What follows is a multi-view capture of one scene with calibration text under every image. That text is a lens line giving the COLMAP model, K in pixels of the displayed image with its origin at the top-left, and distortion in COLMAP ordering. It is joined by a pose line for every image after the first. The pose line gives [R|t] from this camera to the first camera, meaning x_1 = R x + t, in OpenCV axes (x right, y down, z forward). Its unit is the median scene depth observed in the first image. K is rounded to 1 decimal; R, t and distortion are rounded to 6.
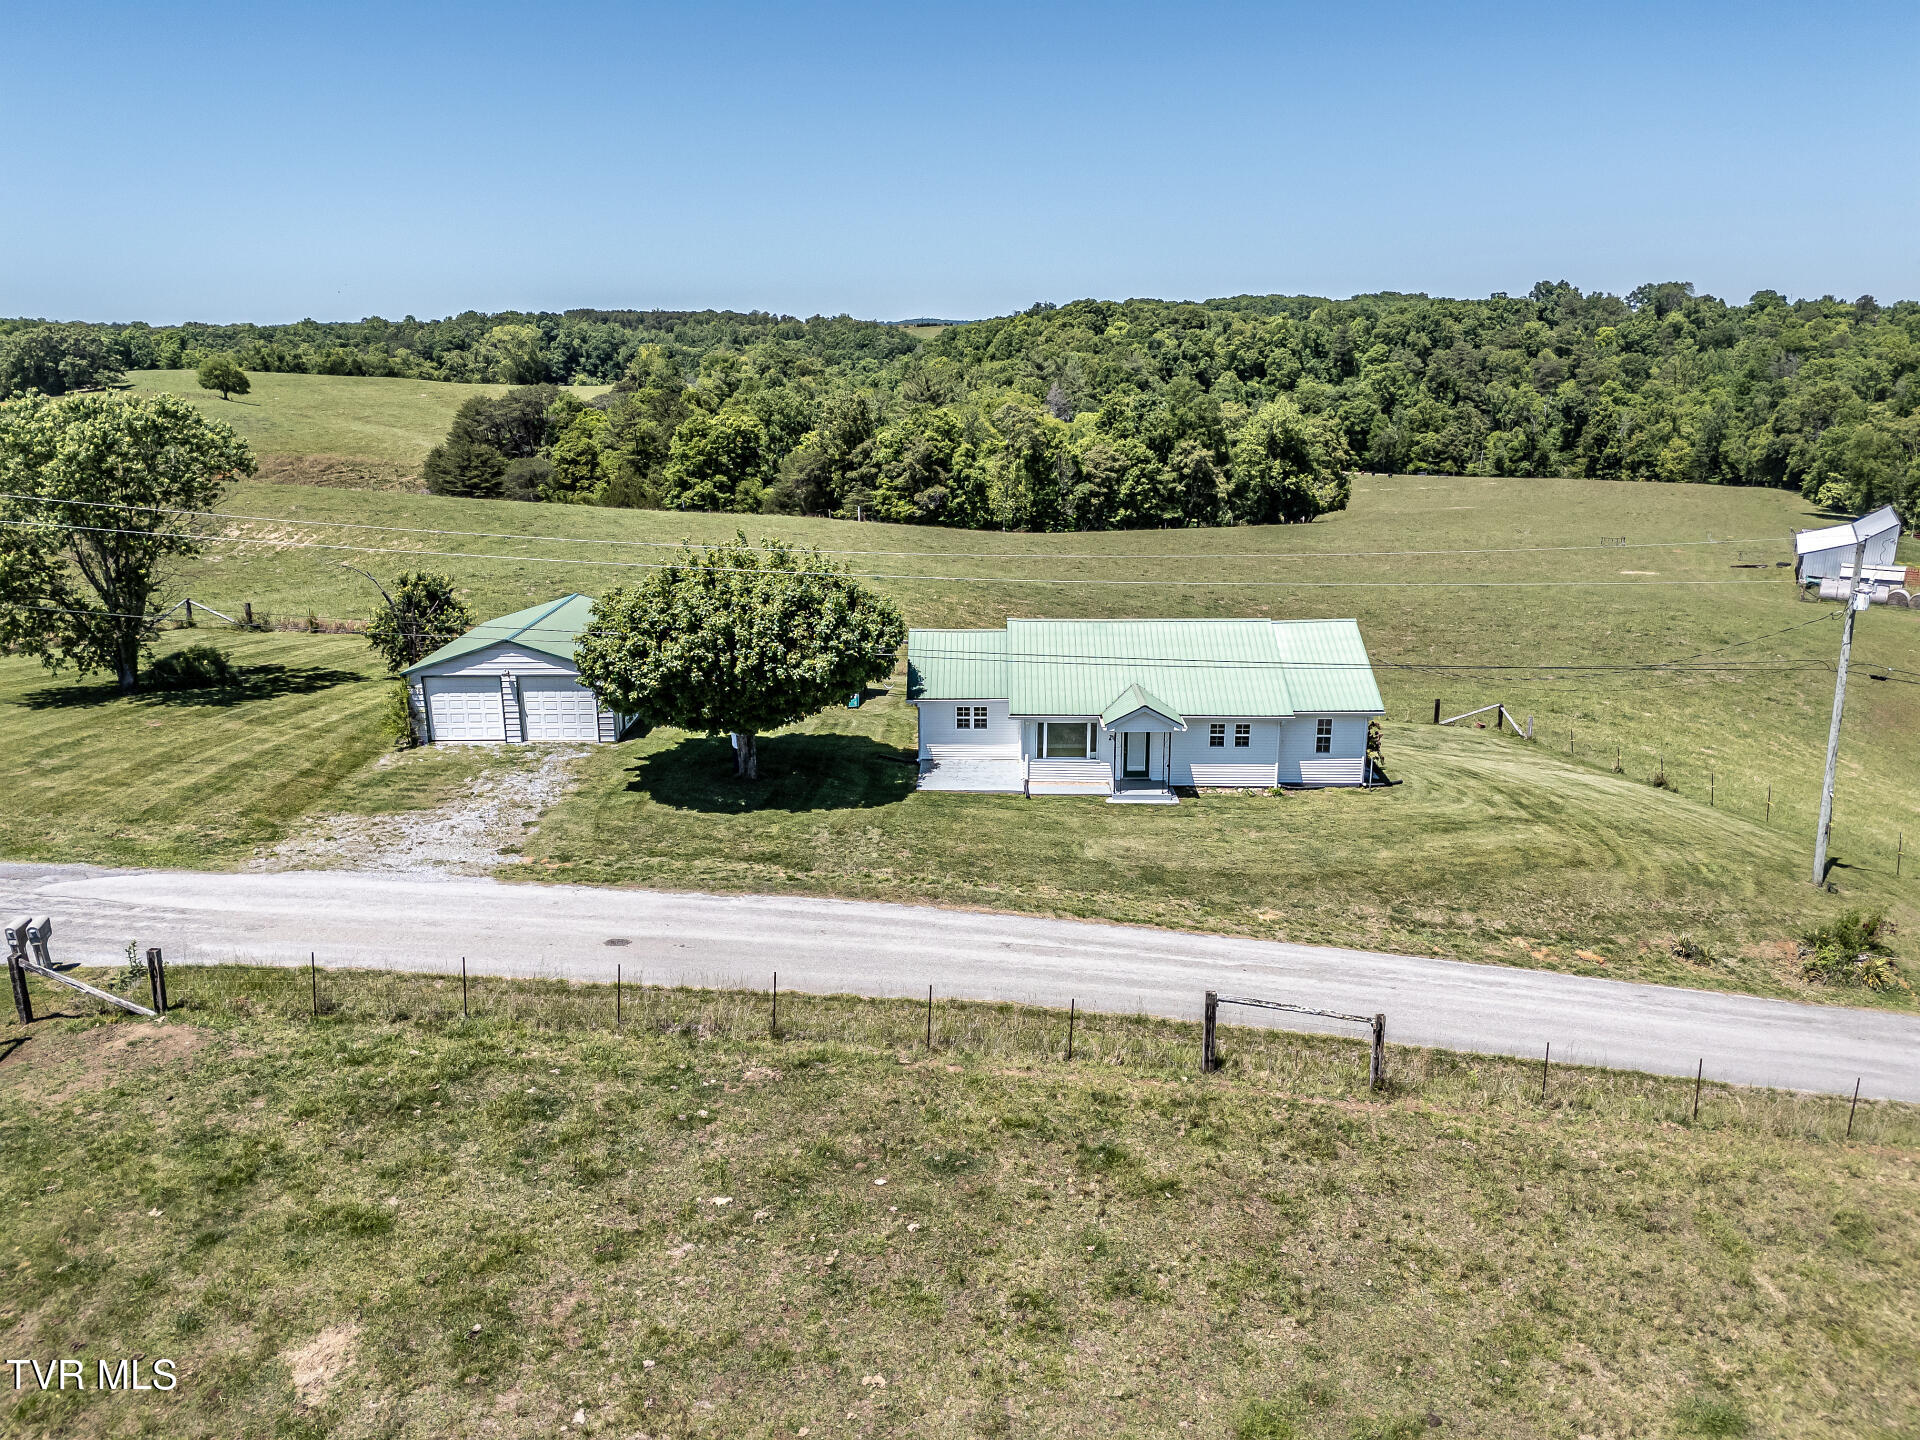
lens RADIAL K [[1400.2, 0, 959.9], [0, 1400.2, 730.8], [0, 0, 1]] dist [0.080905, -0.085137]
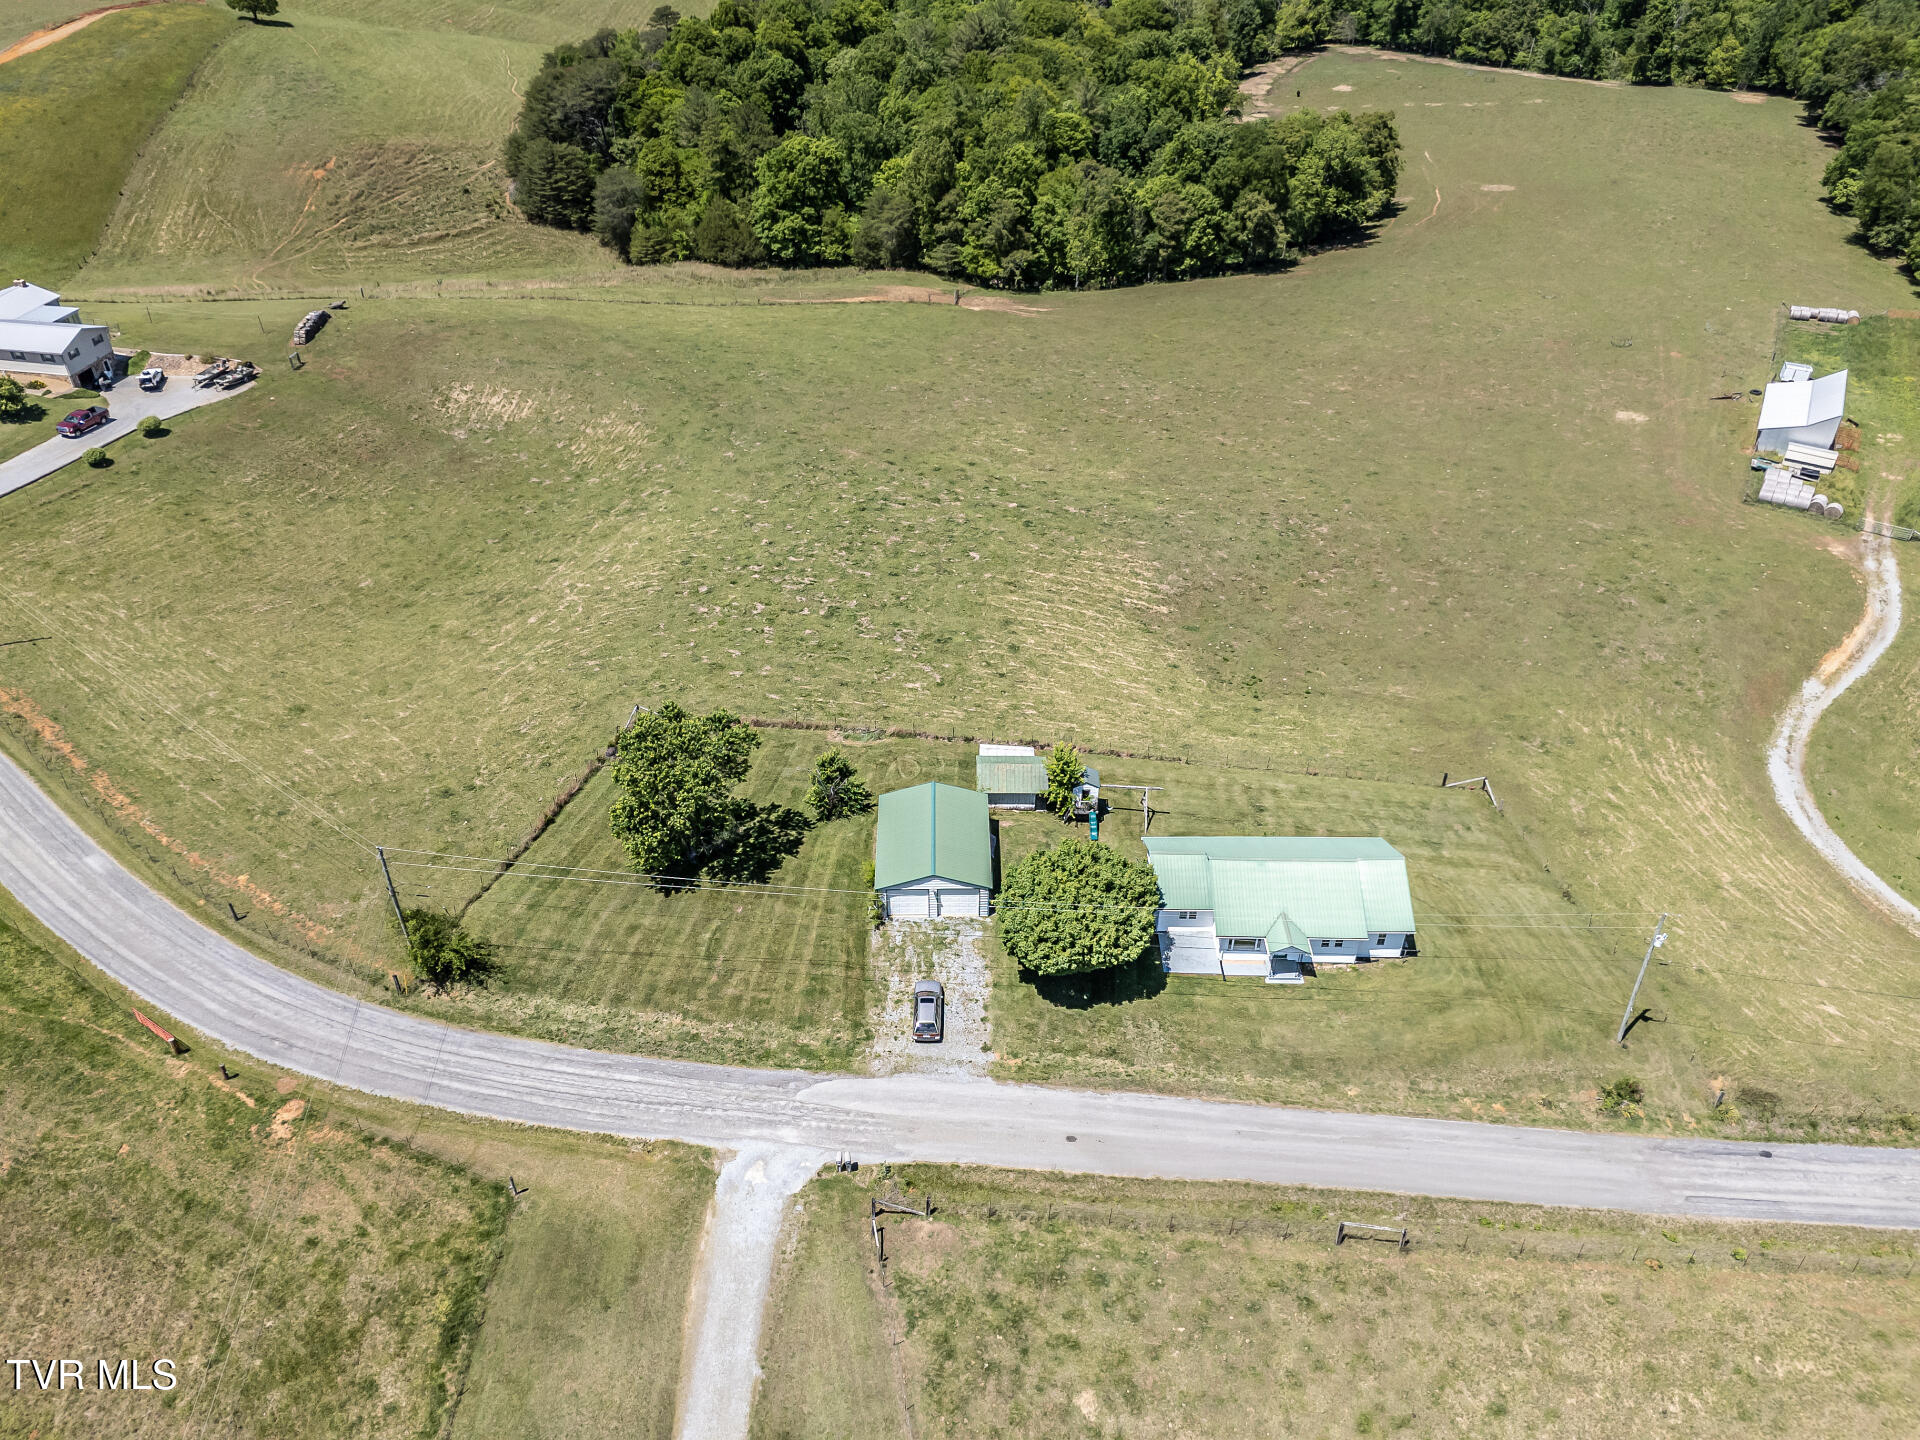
lens RADIAL K [[1405.3, 0, 961.4], [0, 1405.3, 722.4], [0, 0, 1]] dist [0.072300, -0.073324]
pose [[0.999906, -0.003941, 0.013105, -0.076075], [-0.001039, 0.933001, 0.359872, -0.221291], [-0.013645, -0.359852, 0.932910, -0.151627]]
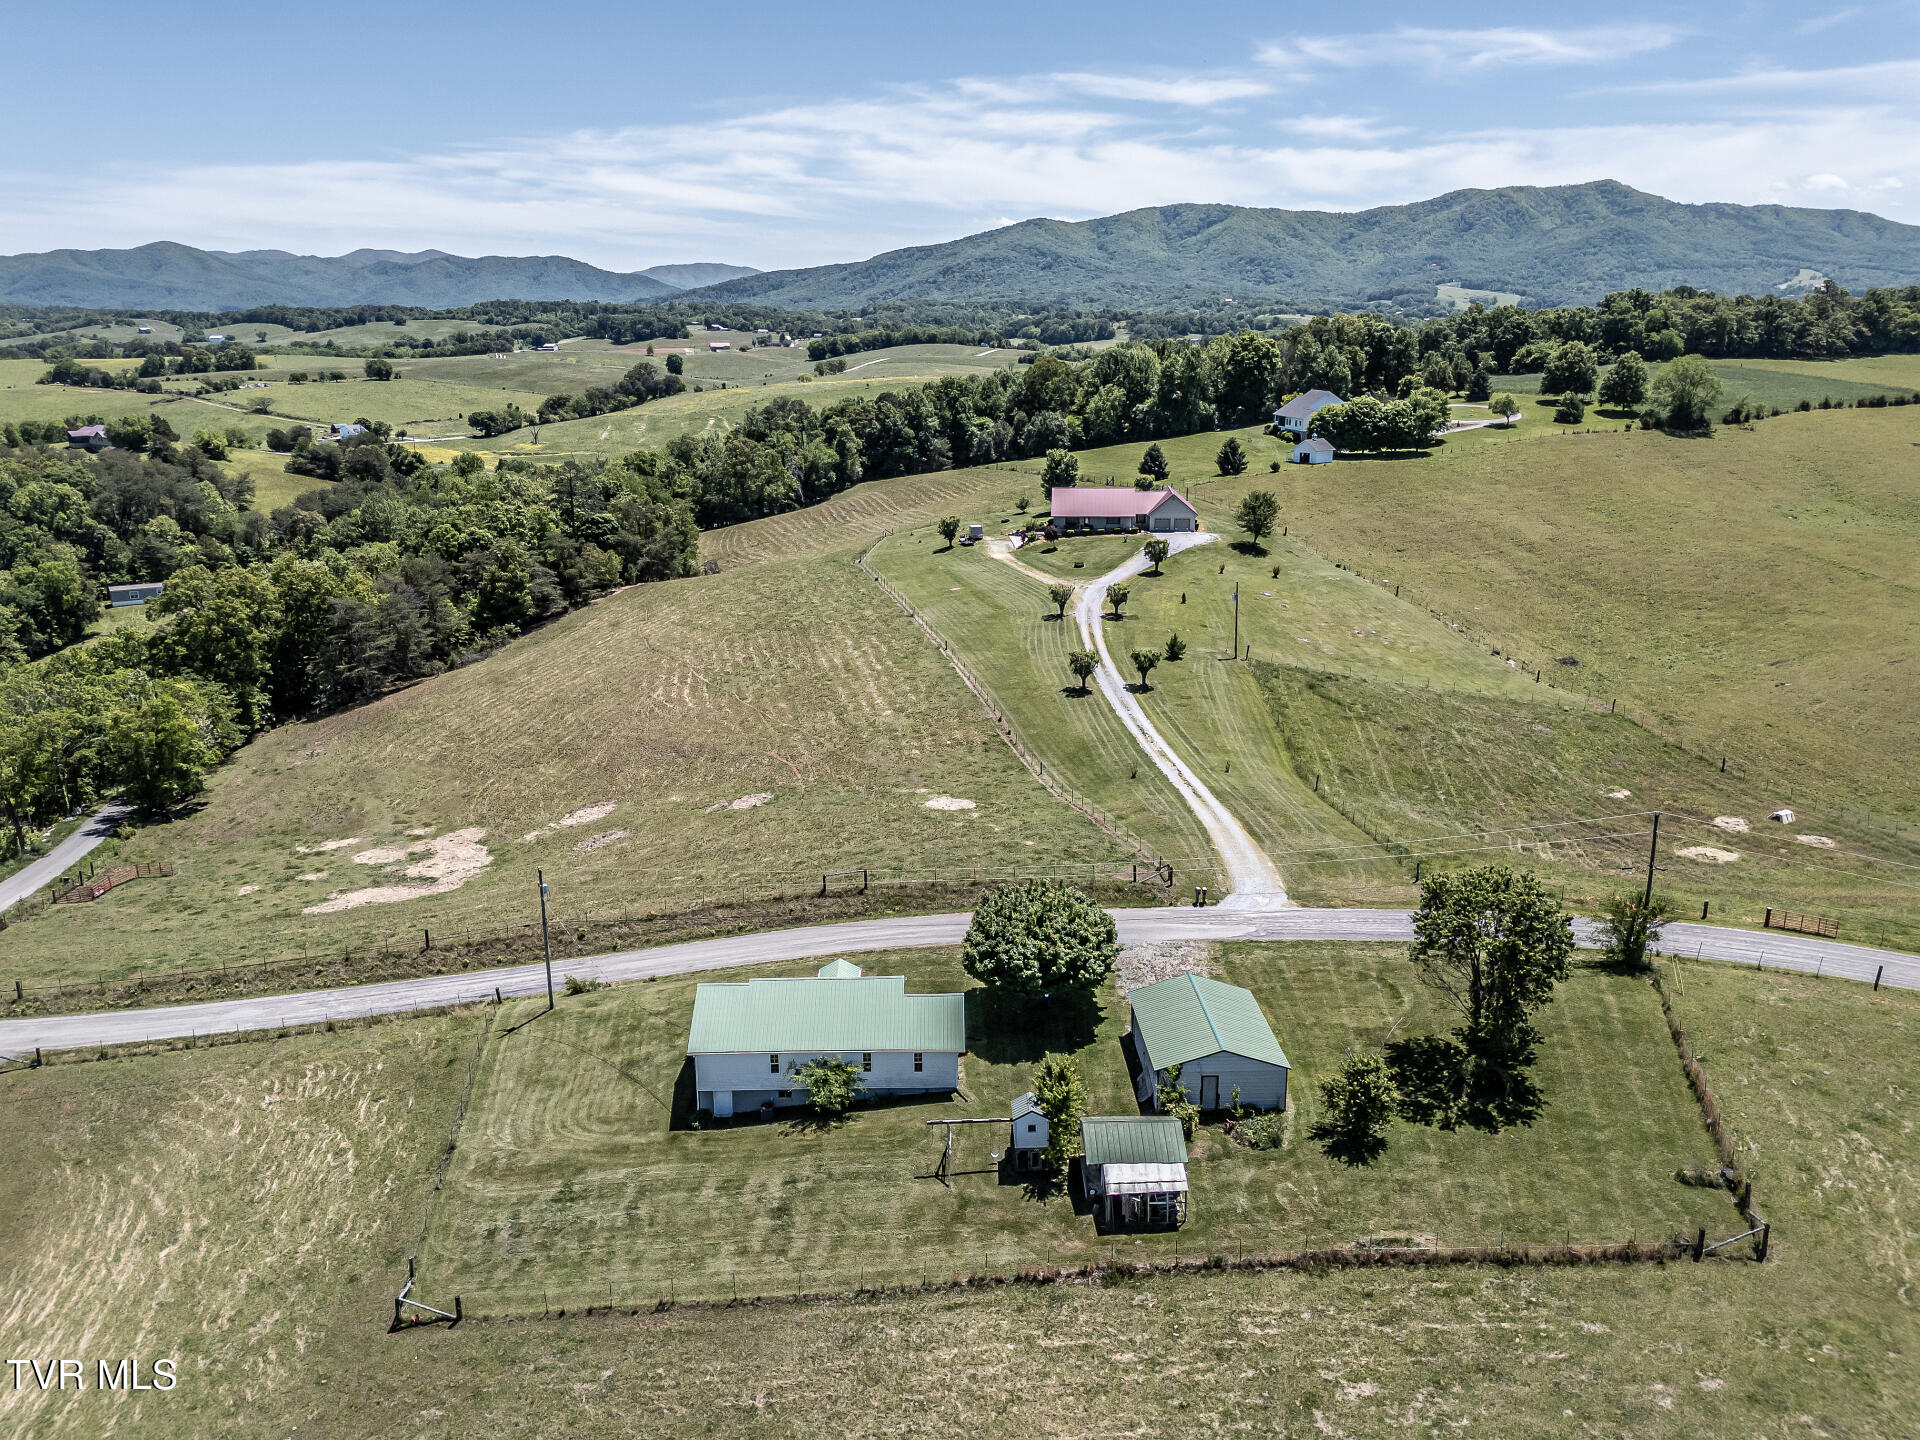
lens RADIAL K [[1400.2, 0, 959.9], [0, 1400.2, 730.8], [0, 0, 1]] dist [0.080905, -0.085137]
pose [[-0.999376, 0.015819, -0.031582, 0.003661], [-0.003003, 0.852828, 0.522183, -0.305004], [0.035195, 0.521952, -0.852249, 0.572934]]
